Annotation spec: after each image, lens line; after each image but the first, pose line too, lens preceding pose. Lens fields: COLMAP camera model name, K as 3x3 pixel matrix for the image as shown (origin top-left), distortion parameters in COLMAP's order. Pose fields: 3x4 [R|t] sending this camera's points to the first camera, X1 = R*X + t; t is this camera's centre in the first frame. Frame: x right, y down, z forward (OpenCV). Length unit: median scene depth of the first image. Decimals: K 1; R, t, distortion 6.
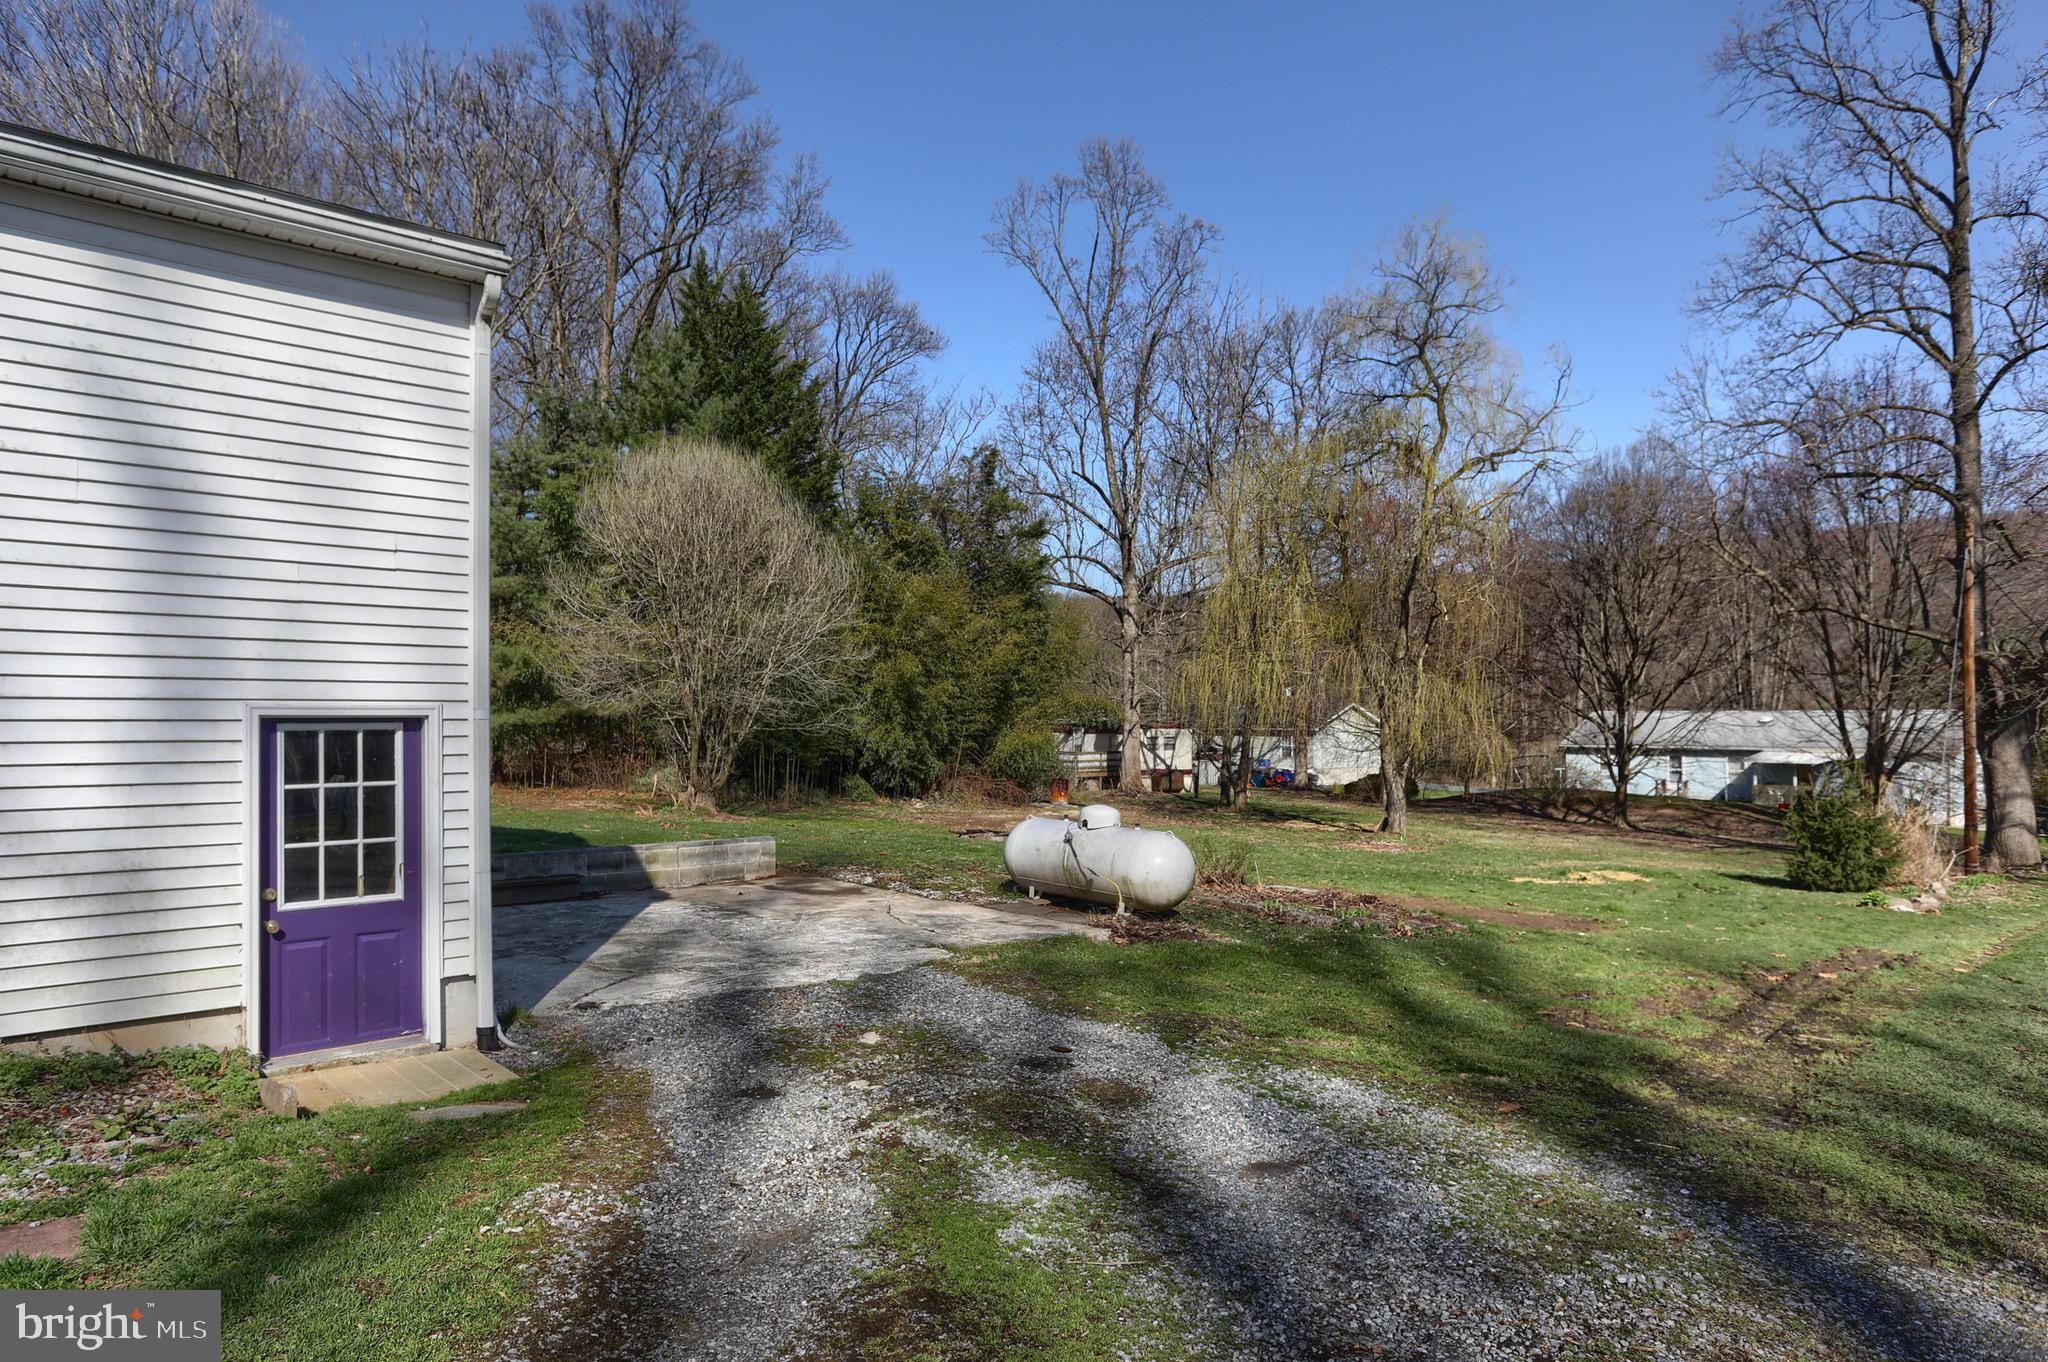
lens RADIAL K [[1223.5, 0, 1011.8], [0, 1223.5, 702.2], [0, 0, 1]] dist [-0.016118, 0.000423]
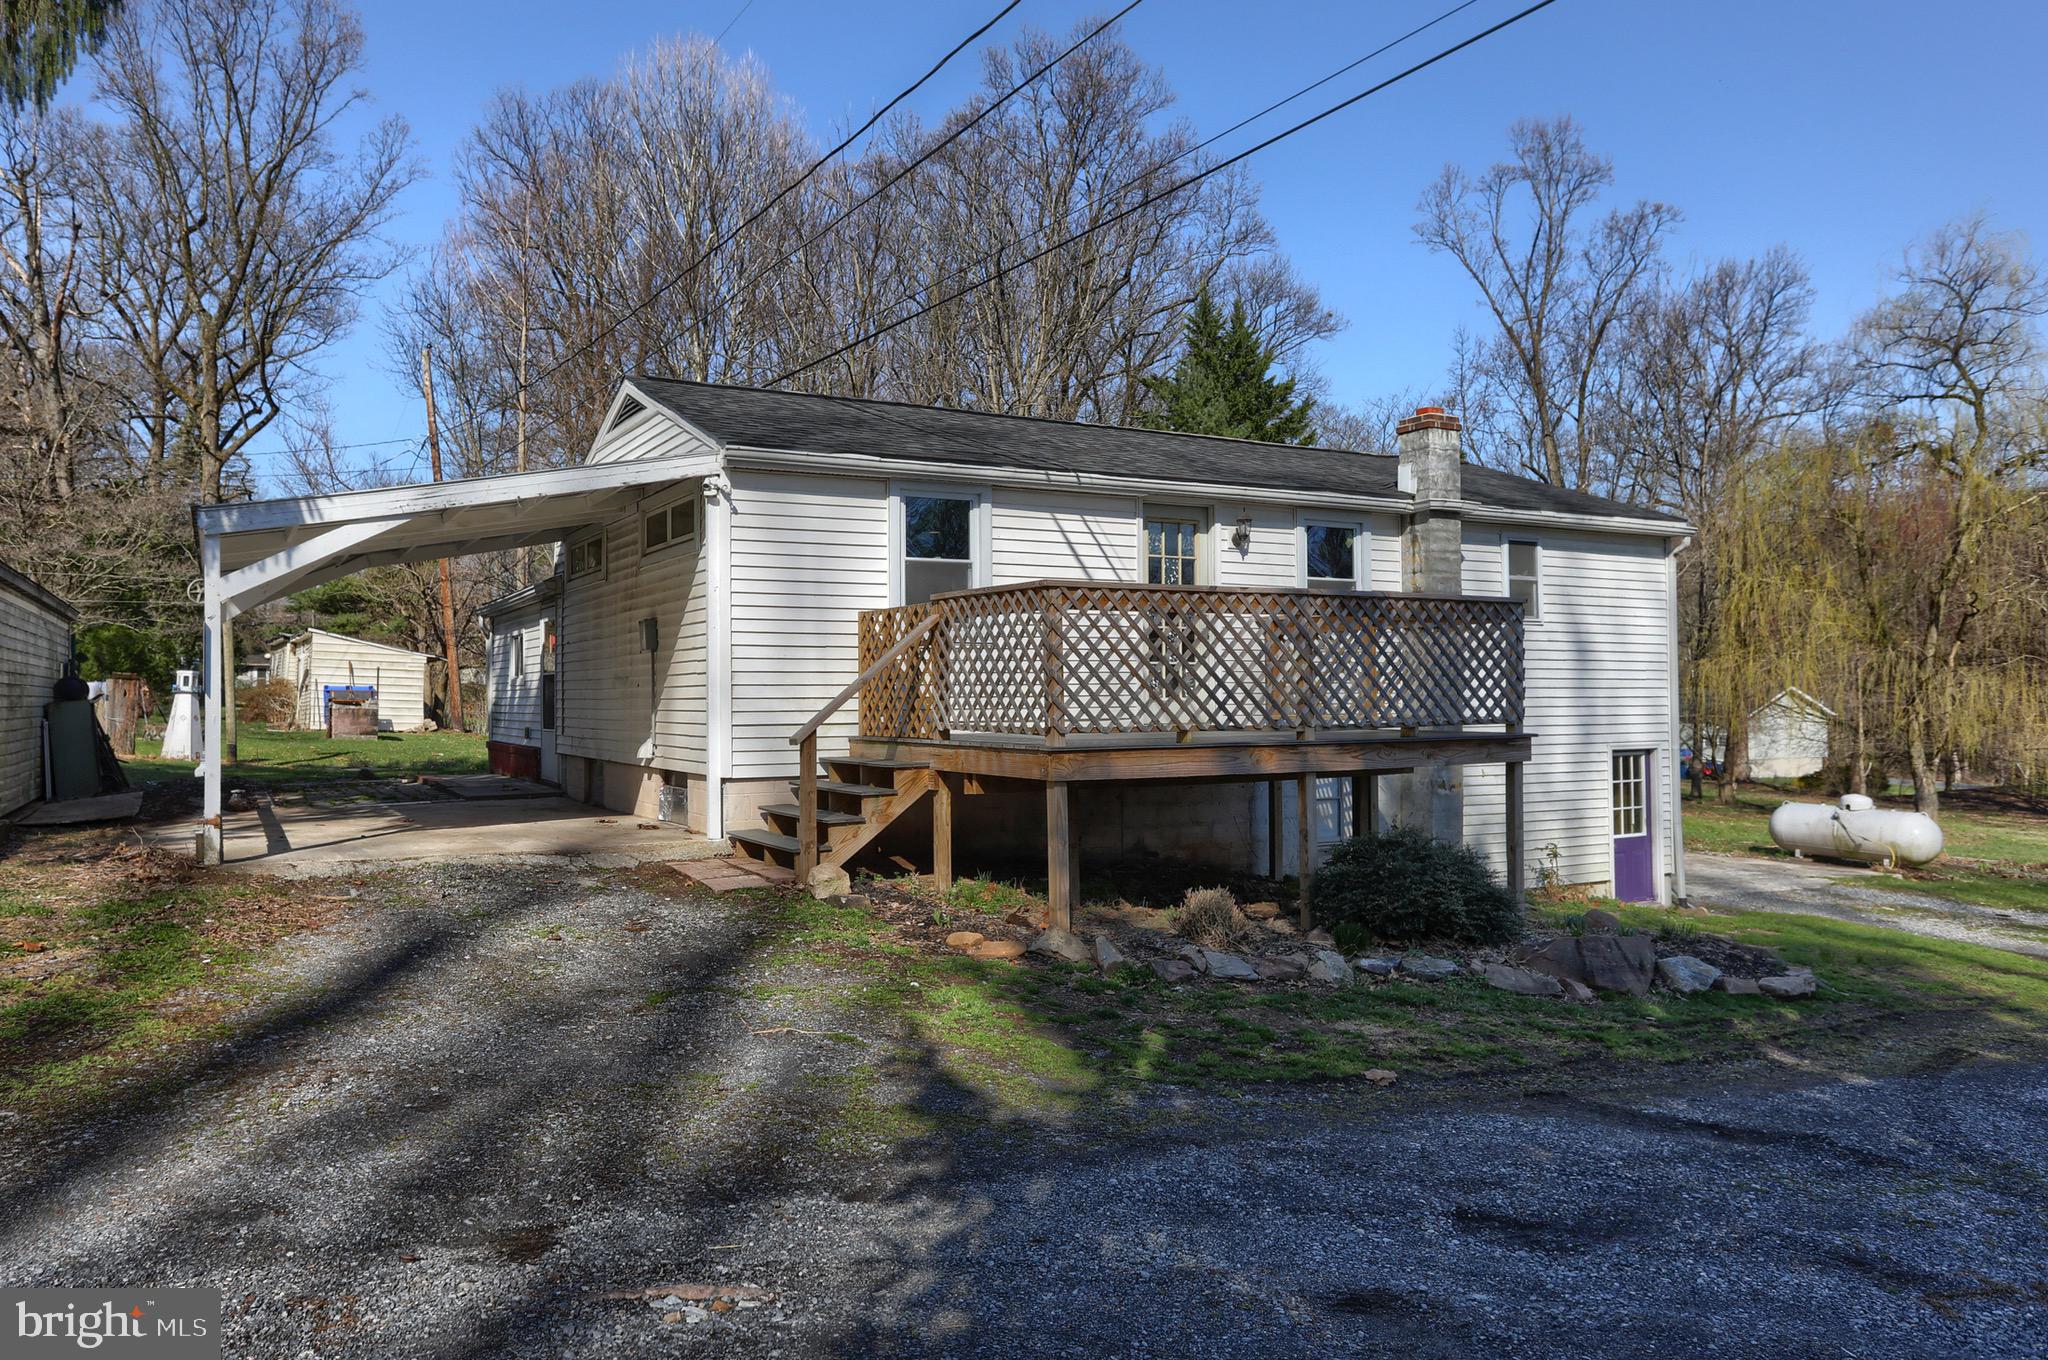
lens RADIAL K [[1393.8, 0, 957.7], [0, 1393.8, 684.1], [0, 0, 1]] dist [-0.025042, 0.025942]
pose [[0.974812, -0.006451, -0.222933, -0.235220], [0.007338, 0.999968, 0.003151, -0.024255], [0.222906, -0.004708, 0.974829, -0.335947]]
